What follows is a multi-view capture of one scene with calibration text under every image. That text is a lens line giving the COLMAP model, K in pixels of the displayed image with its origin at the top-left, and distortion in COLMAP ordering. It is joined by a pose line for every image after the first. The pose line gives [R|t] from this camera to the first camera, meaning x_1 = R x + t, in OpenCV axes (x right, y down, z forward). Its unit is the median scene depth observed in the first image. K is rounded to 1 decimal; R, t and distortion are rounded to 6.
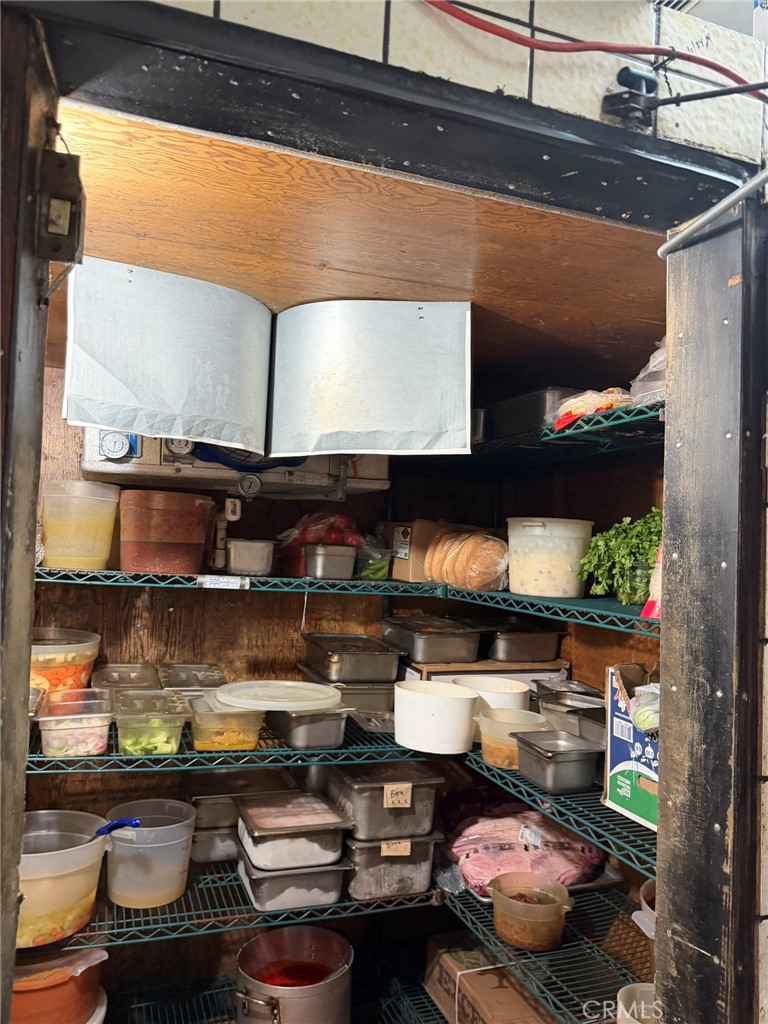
lens RADIAL K [[740.8, 0, 384.0], [0, 740.8, 512.0], [0, 0, 1]] dist [0.056507, -0.085832]
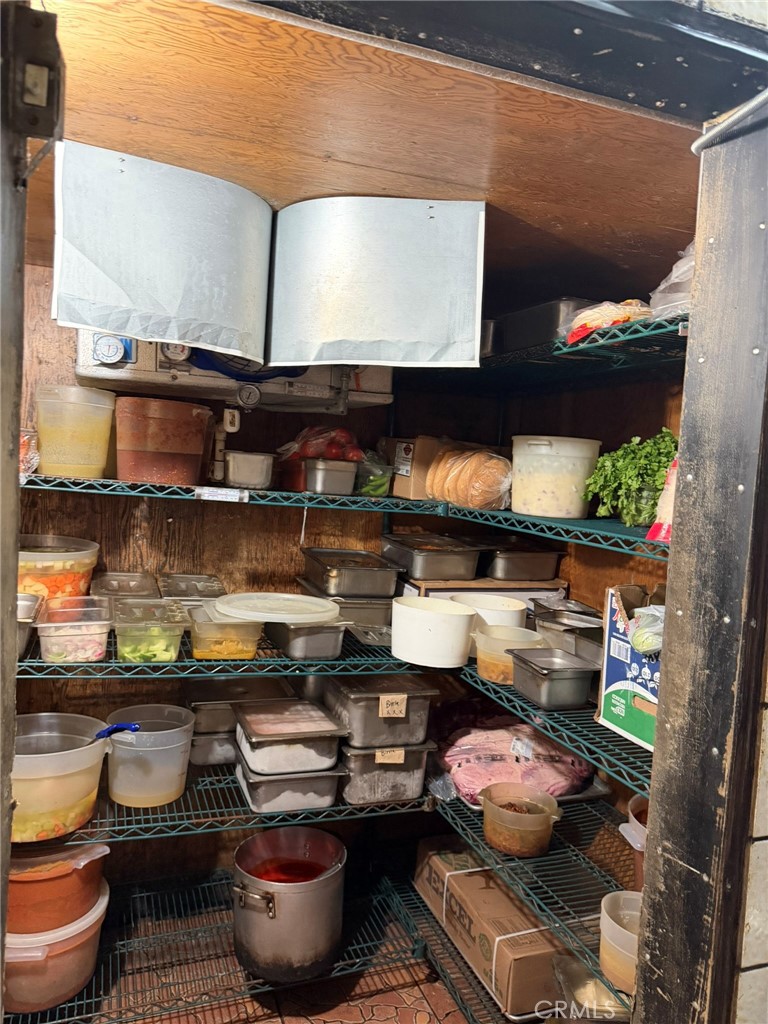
lens RADIAL K [[733.5, 0, 384.0], [0, 733.5, 512.0], [0, 0, 1]] dist [0.068599, -0.077853]
pose [[0.999702, 0.024392, 0.001319, -0.001910], [-0.024386, 0.993393, 0.112140, 0.003356], [0.001425, -0.112138, 0.993692, 0.029118]]
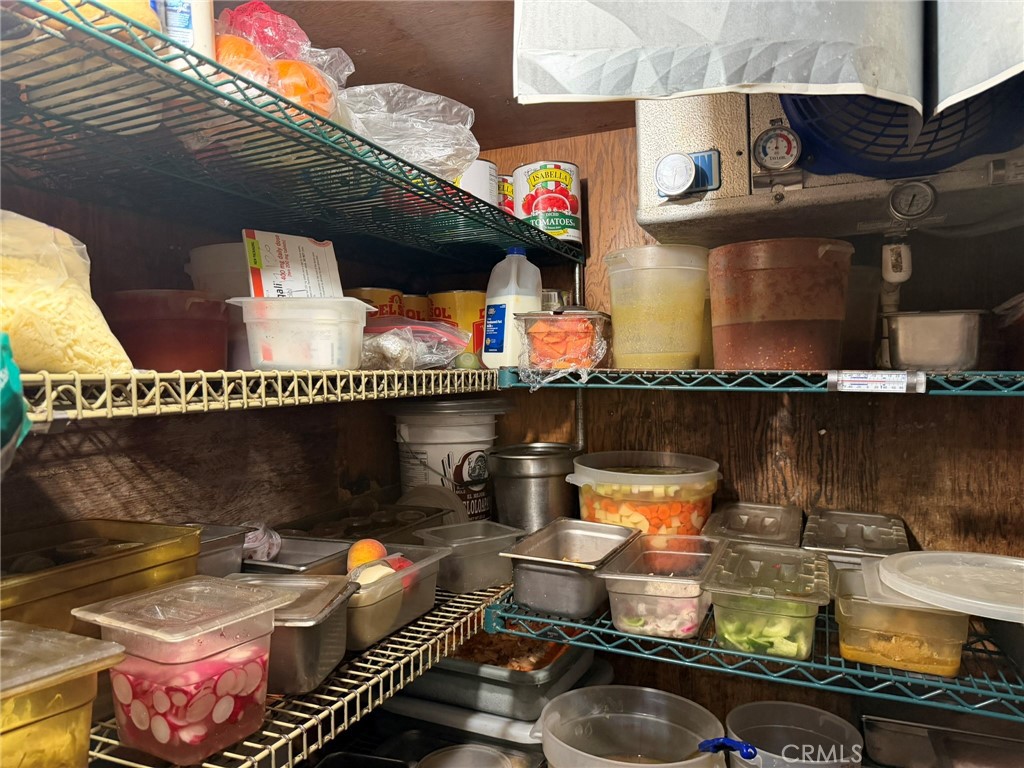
lens RADIAL K [[740.8, 0, 512.0], [0, 740.8, 384.0], [0, 0, 1]] dist [0.056507, -0.085832]
pose [[0.727812, -0.036721, -0.684792, -0.025812], [0.073831, 0.996957, 0.025010, 0.066467], [0.681790, -0.068761, 0.728309, 0.416321]]
